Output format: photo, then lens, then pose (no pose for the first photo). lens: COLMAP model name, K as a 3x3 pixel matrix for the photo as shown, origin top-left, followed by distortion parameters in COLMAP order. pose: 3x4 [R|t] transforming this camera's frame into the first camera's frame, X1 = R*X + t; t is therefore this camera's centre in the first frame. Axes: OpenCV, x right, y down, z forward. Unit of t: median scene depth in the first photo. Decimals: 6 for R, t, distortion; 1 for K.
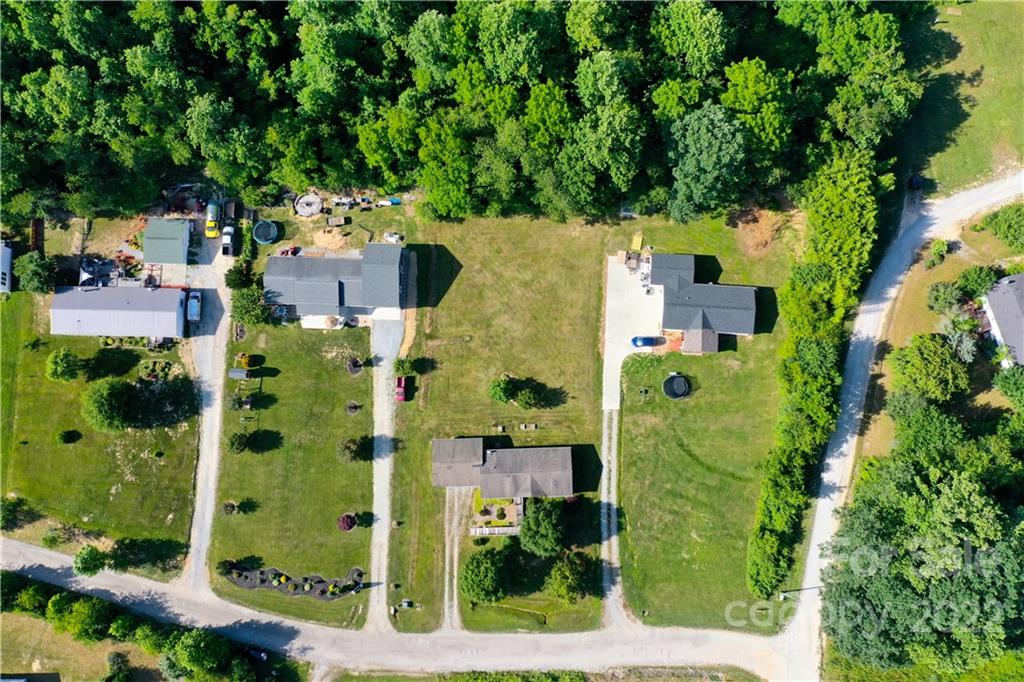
lens RADIAL K [[763.7, 0, 512.0], [0, 763.7, 341.0], [0, 0, 1]] dist [-0.006649, -0.003892]
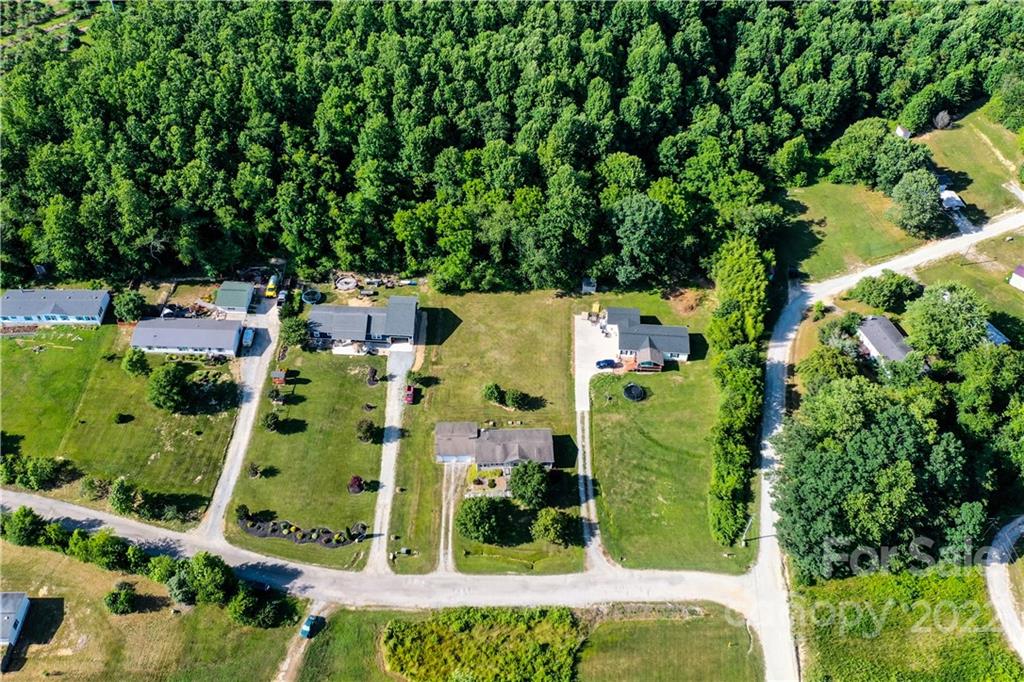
lens RADIAL K [[763.7, 0, 512.0], [0, 763.7, 341.0], [0, 0, 1]] dist [-0.006649, -0.003892]
pose [[0.998782, 0.022579, 0.043875, -0.039194], [0.004138, 0.847709, -0.530445, 0.649646], [-0.049171, 0.529980, 0.846583, -0.083788]]
